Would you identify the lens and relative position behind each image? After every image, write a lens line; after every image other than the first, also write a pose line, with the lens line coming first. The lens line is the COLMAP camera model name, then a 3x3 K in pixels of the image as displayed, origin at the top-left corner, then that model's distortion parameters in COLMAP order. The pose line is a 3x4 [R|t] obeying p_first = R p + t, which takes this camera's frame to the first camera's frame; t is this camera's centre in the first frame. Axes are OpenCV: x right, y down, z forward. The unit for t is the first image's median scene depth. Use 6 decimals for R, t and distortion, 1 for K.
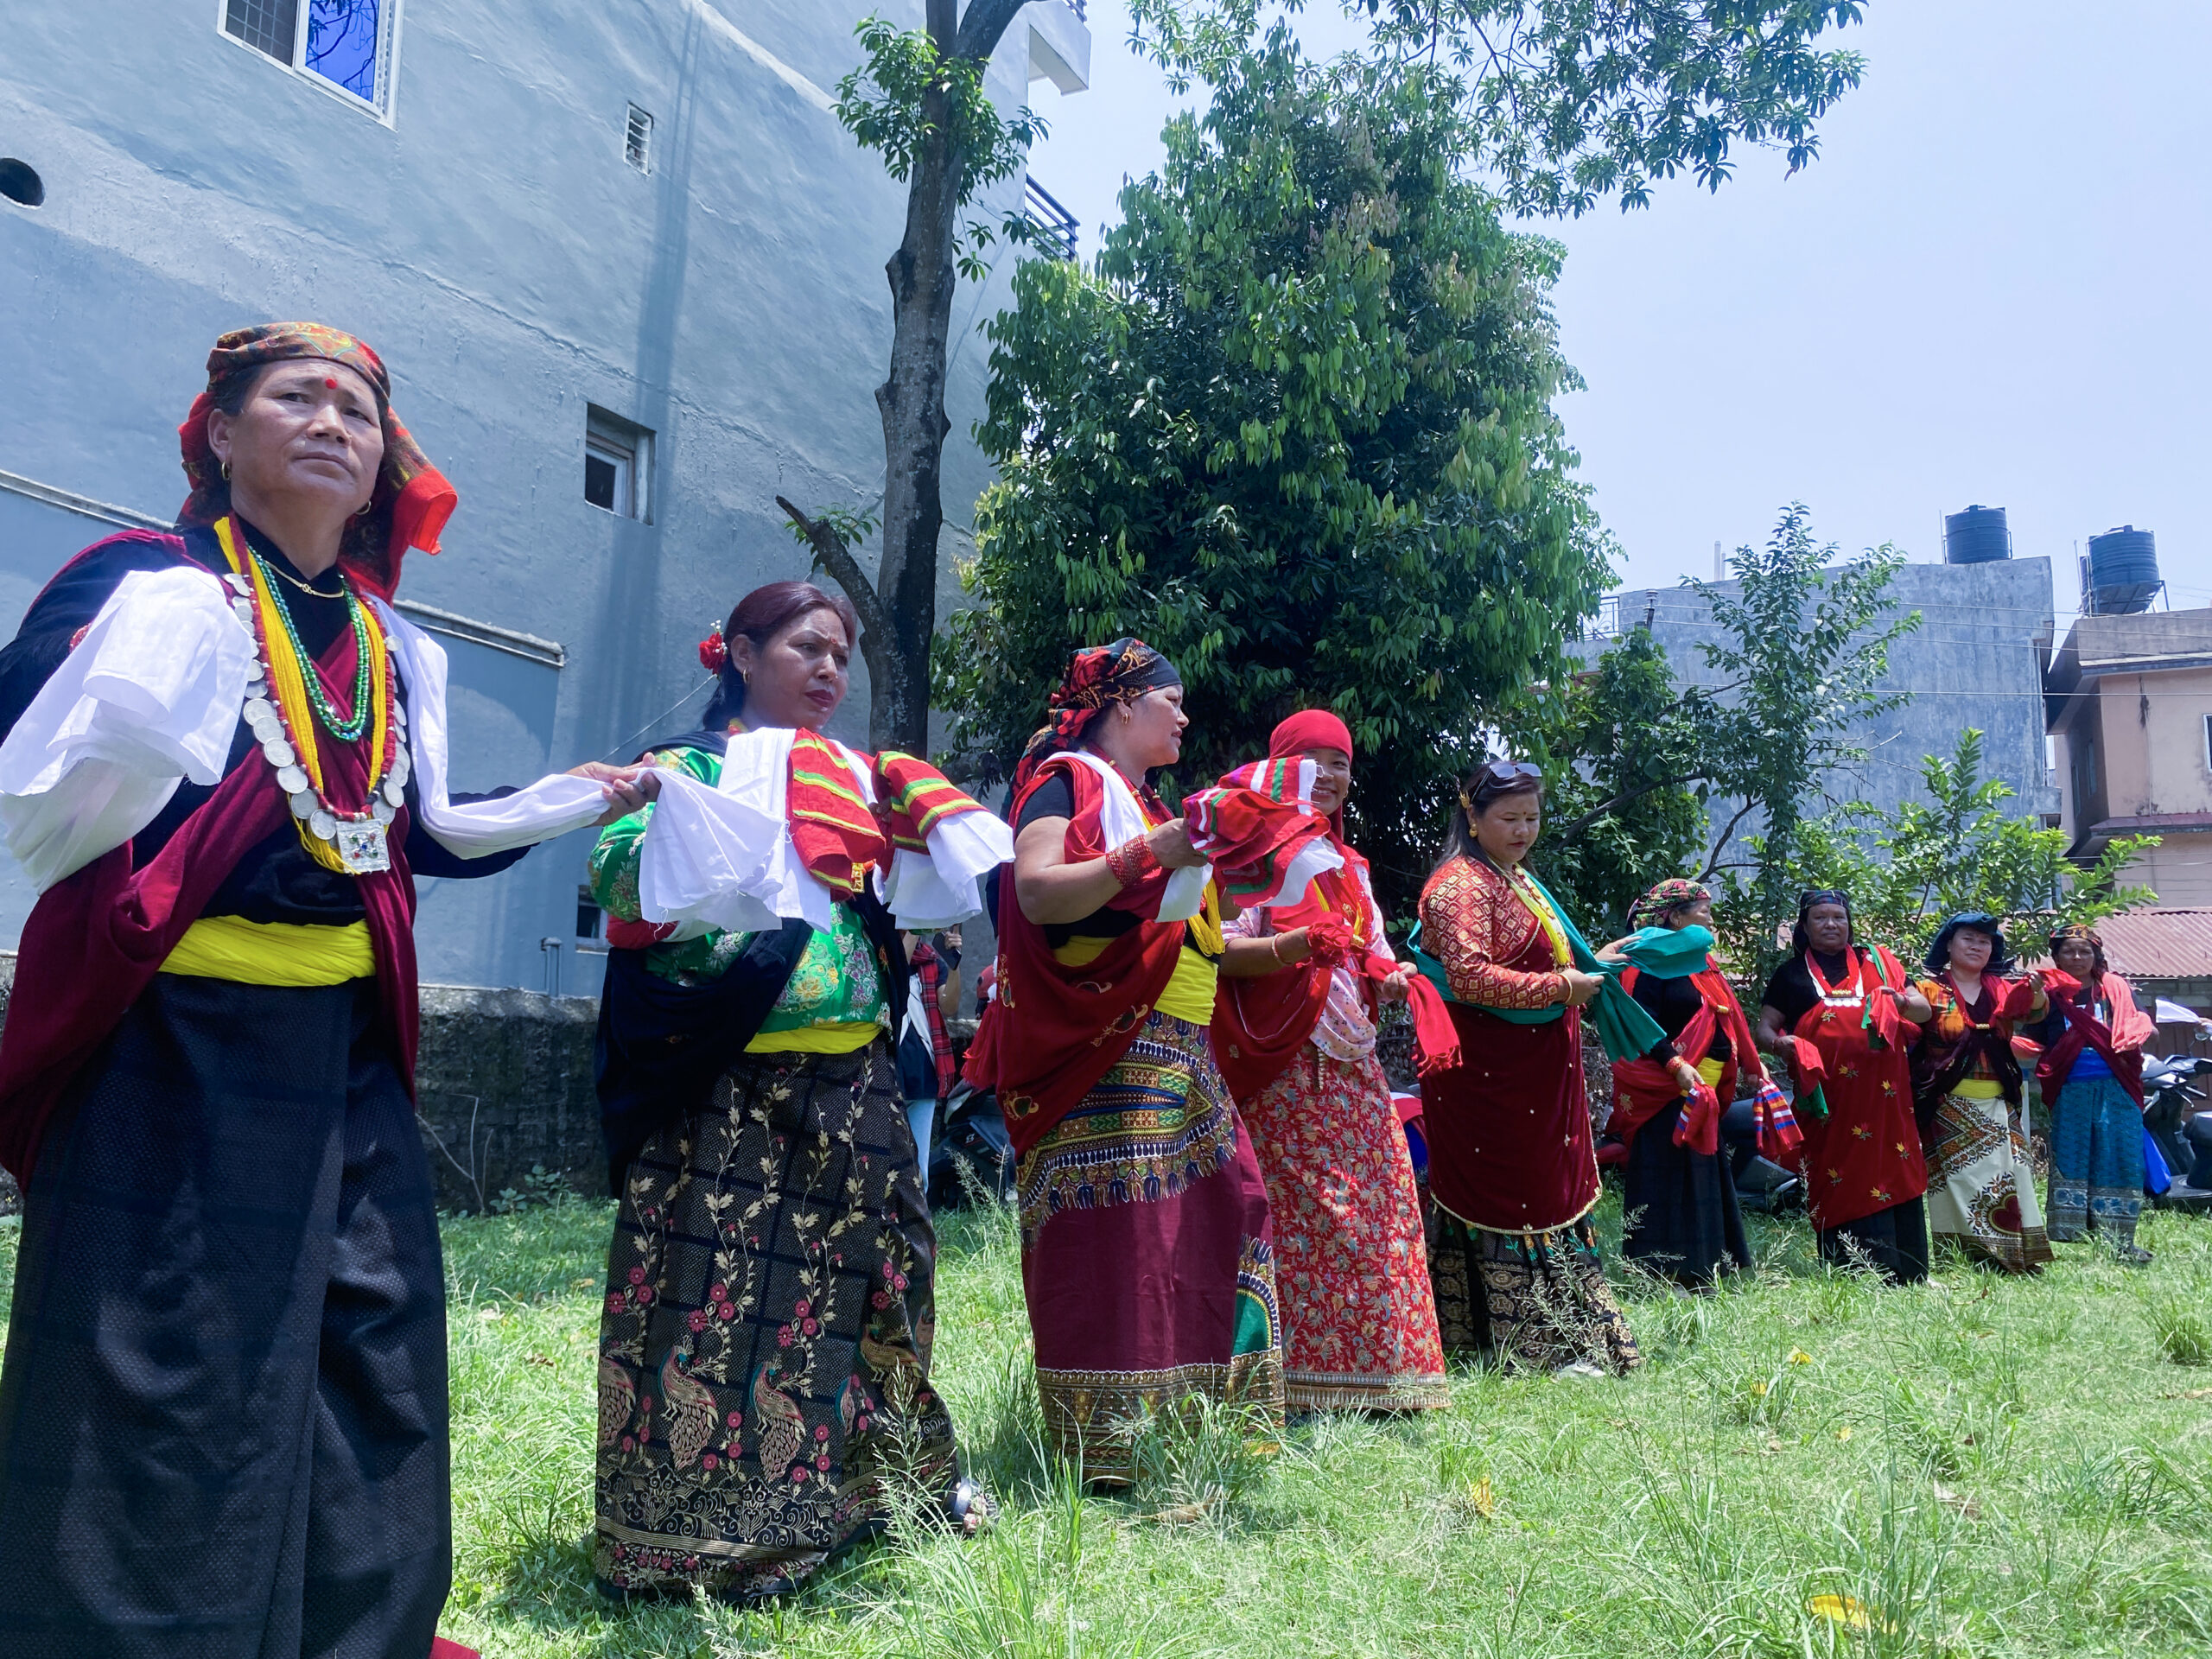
lens RADIAL K [[1833.0, 0, 1106.0], [0, 1833.0, 829.5], [0, 0, 1]] dist [0.056382, -0.002621]
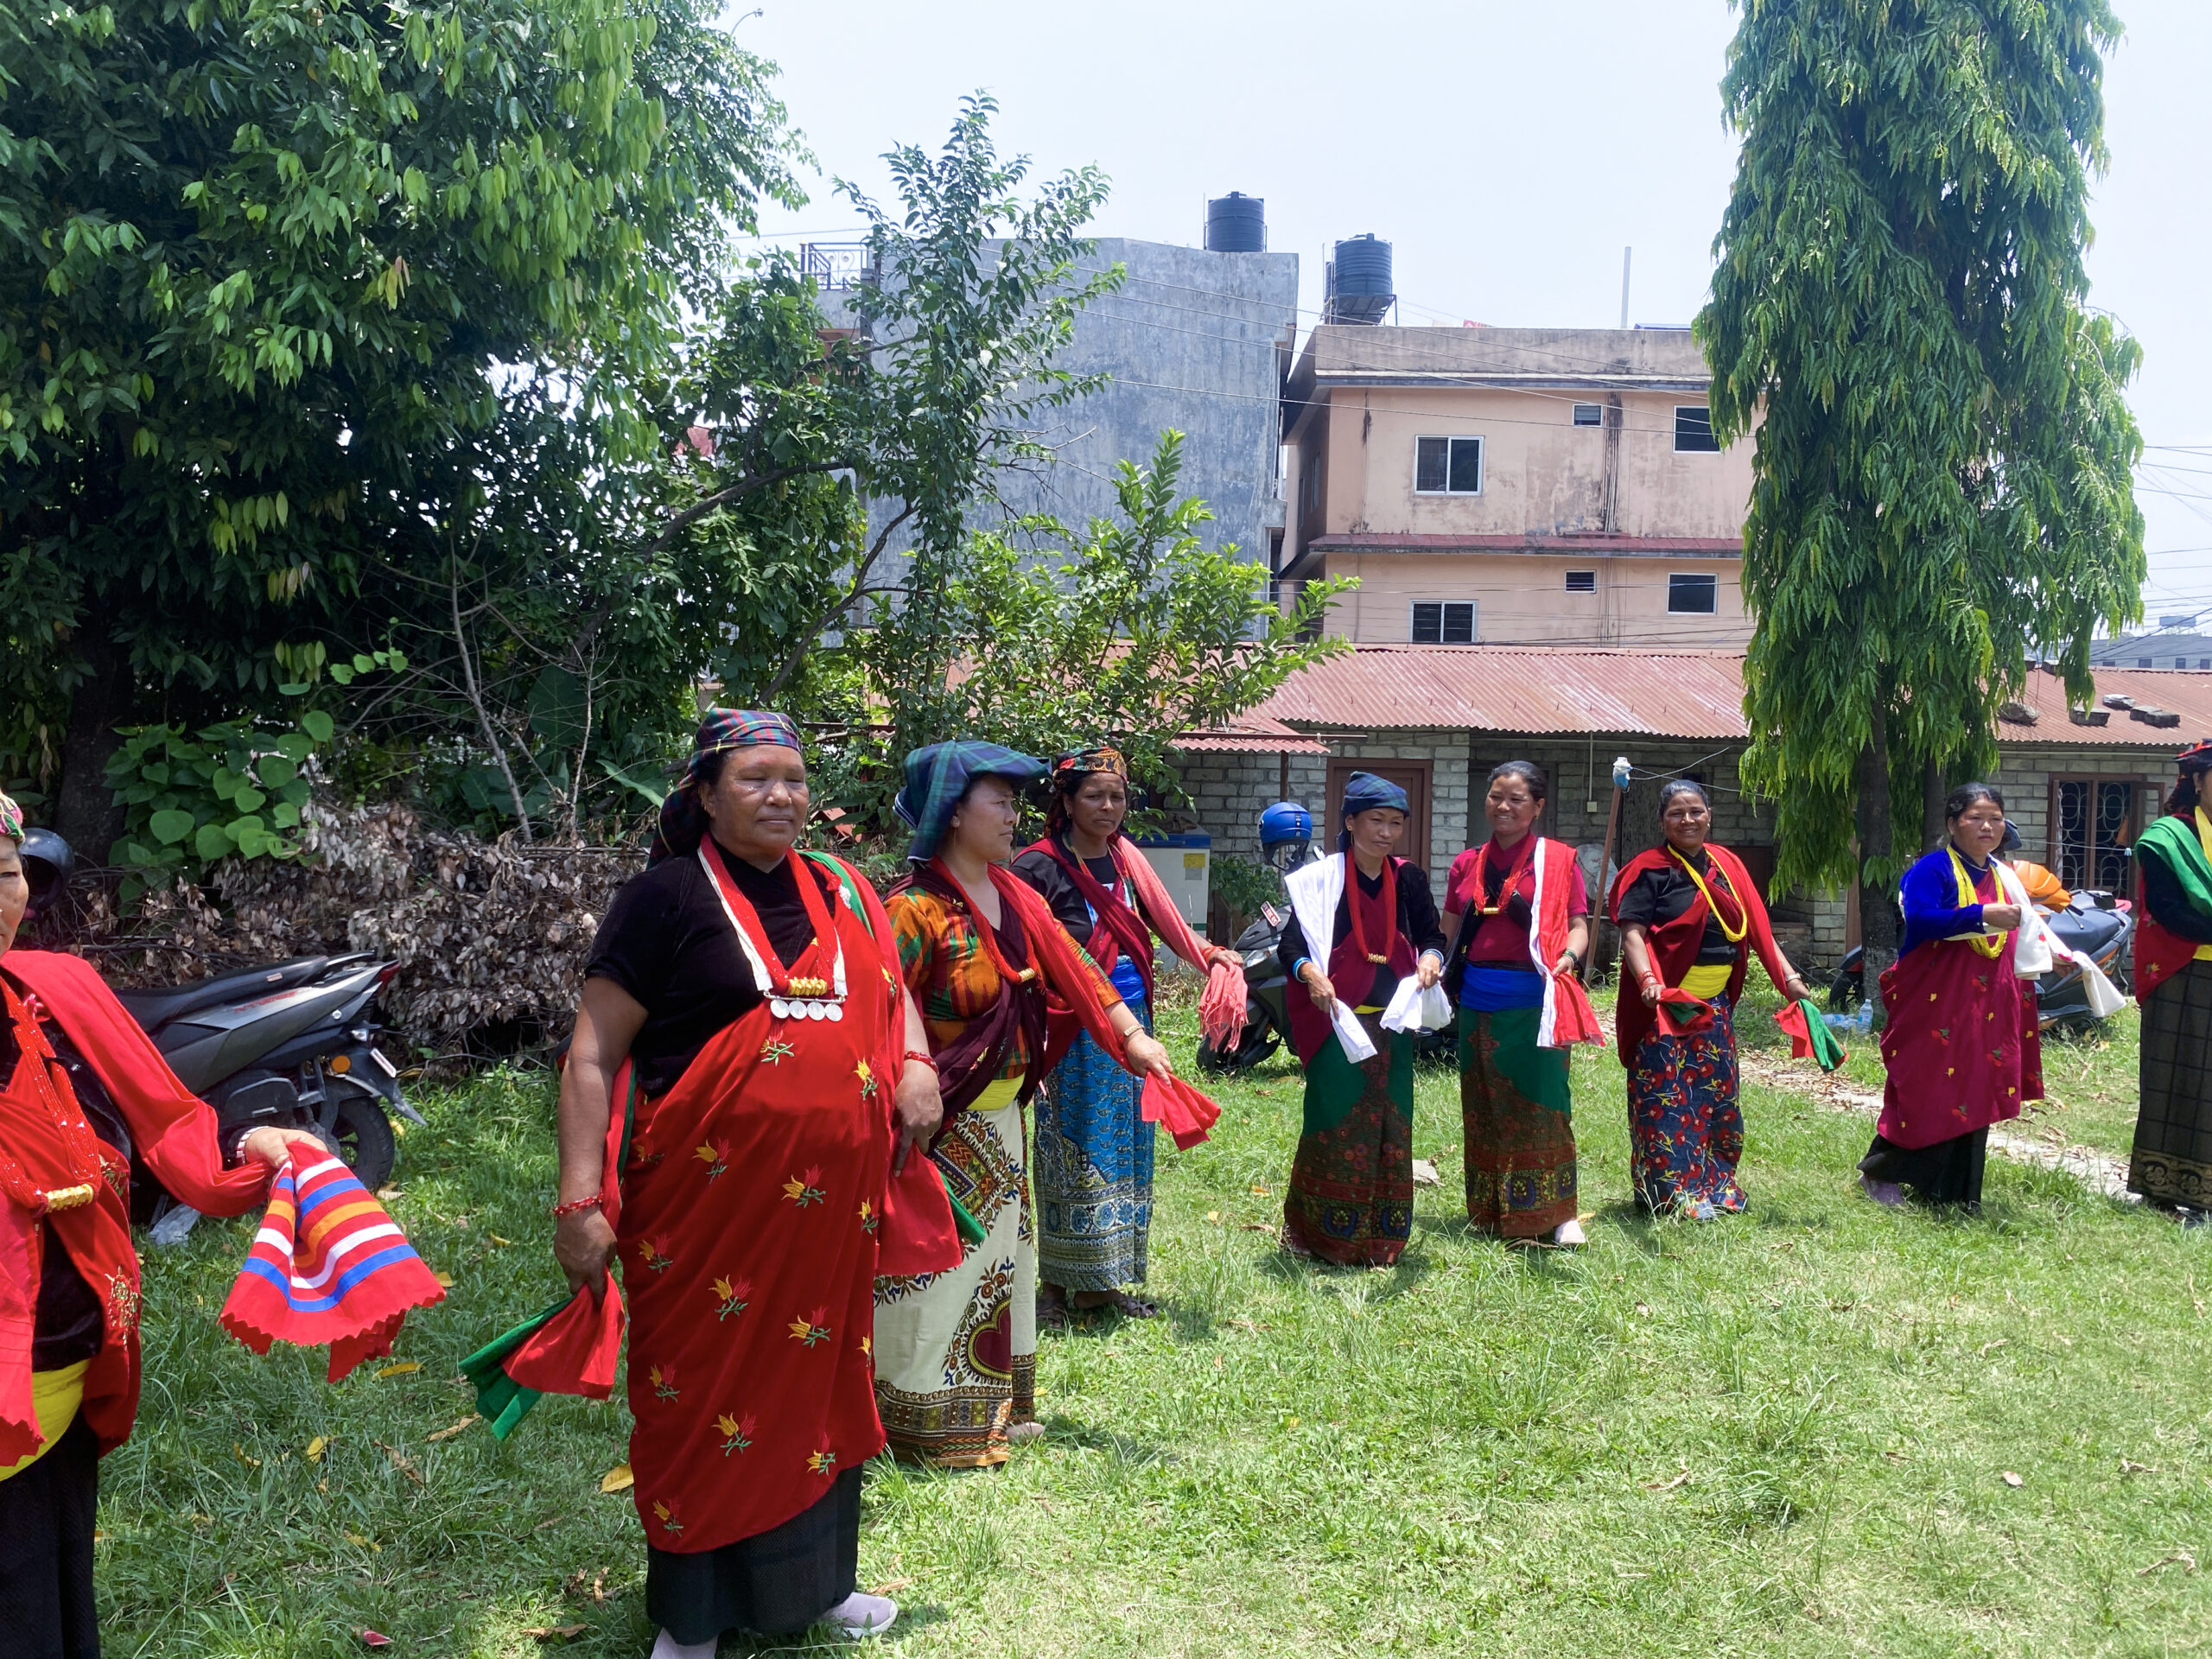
lens RADIAL K [[1697.6, 0, 1106.0], [0, 1697.6, 829.5], [0, 0, 1]] dist [0.121362, -0.138601]
pose [[0.933075, -0.004285, 0.359657, 0.171416], [-0.065516, 0.981176, 0.181663, -0.017013], [-0.353665, -0.193068, 0.915230, 0.301035]]
